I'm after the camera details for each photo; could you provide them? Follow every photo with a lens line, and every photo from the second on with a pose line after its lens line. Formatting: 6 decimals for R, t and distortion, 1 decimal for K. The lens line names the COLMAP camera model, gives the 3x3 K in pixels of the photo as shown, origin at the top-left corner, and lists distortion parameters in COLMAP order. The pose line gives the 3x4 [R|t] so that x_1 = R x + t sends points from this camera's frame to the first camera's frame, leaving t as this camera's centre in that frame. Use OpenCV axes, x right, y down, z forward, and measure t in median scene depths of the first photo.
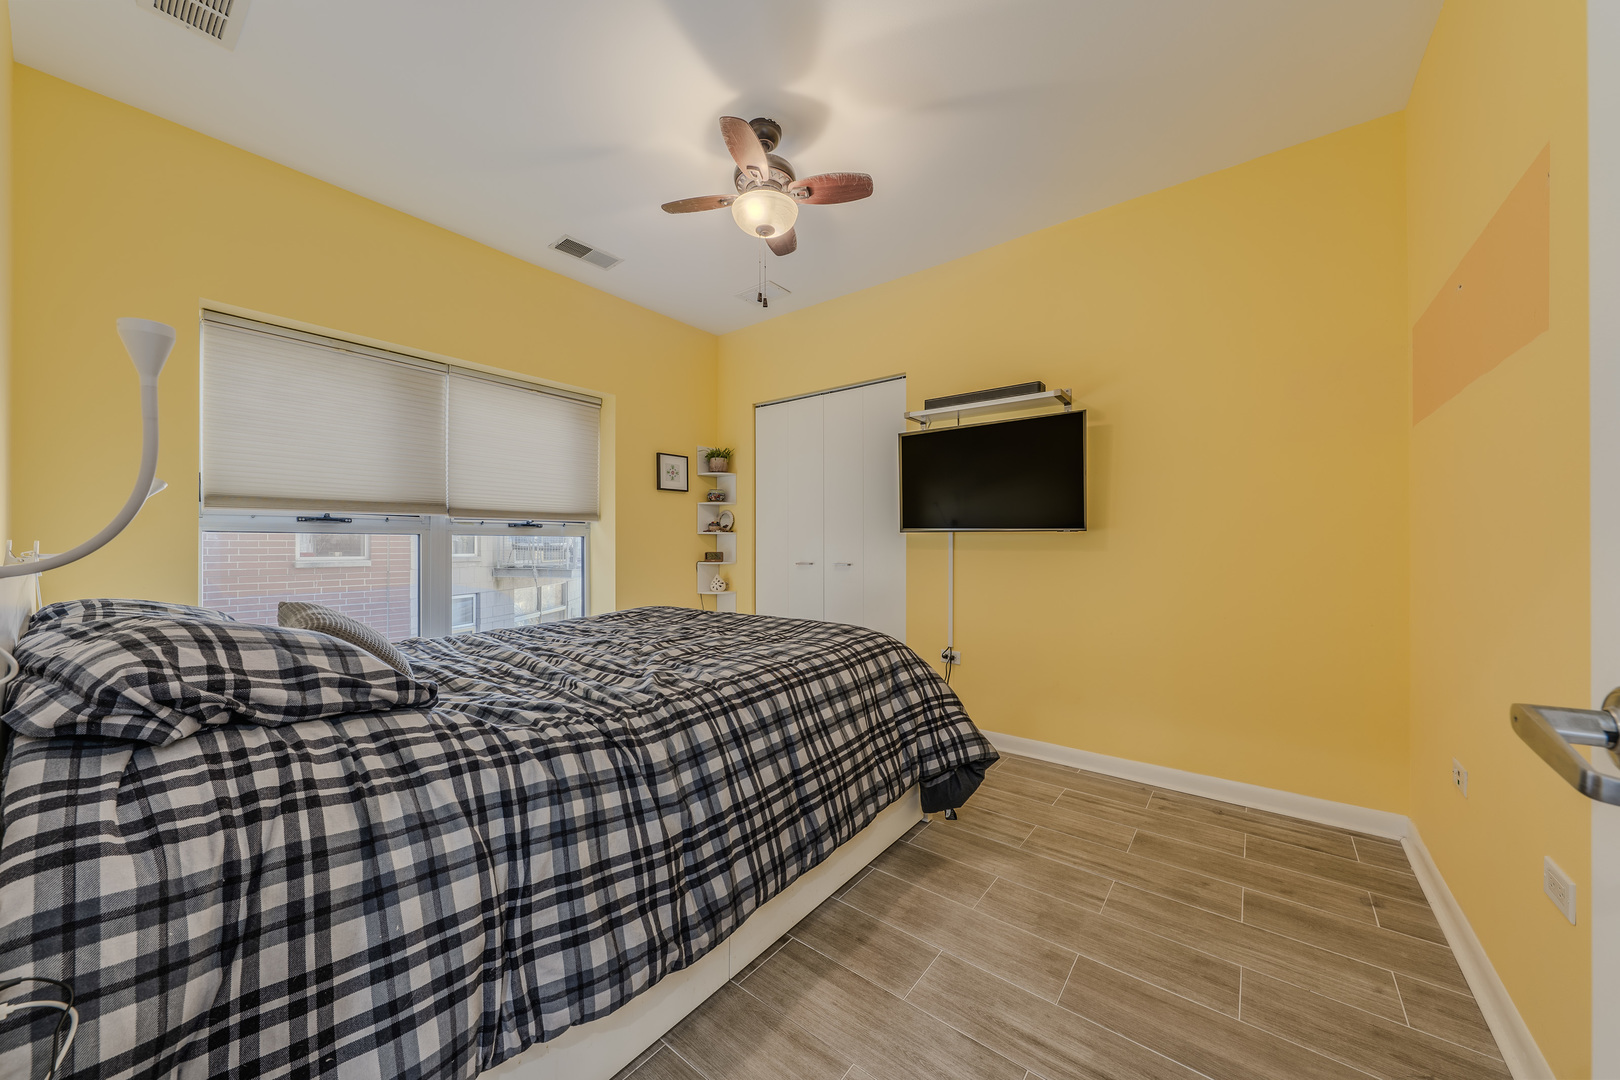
lens RADIAL K [[606.0, 0, 815.5], [0, 606.0, 541.2], [0, 0, 1]] dist [0.000119, 0.000037]
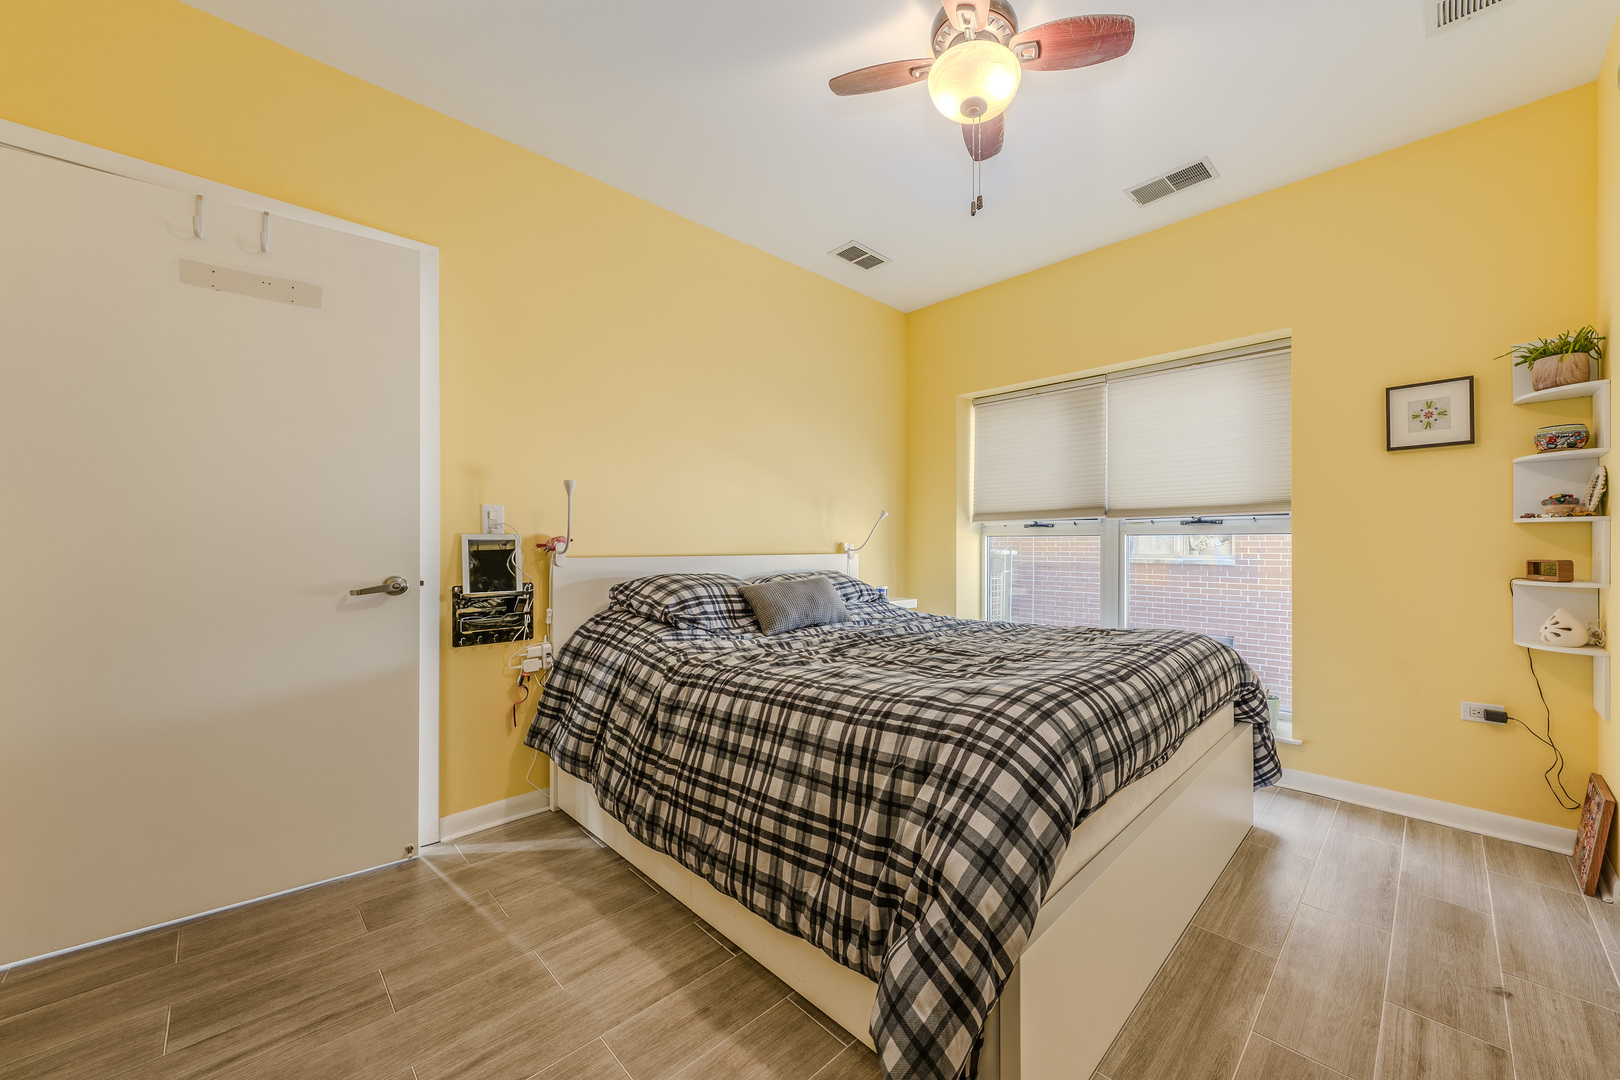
lens RADIAL K [[606.0, 0, 815.5], [0, 606.0, 541.2], [0, 0, 1]] dist [0.000119, 0.000037]
pose [[-0.172161, -0.007948, -0.985037, 0.455054], [0.005598, 0.999943, -0.009046, 0.005299], [0.985053, -0.007072, -0.172107, 0.605284]]
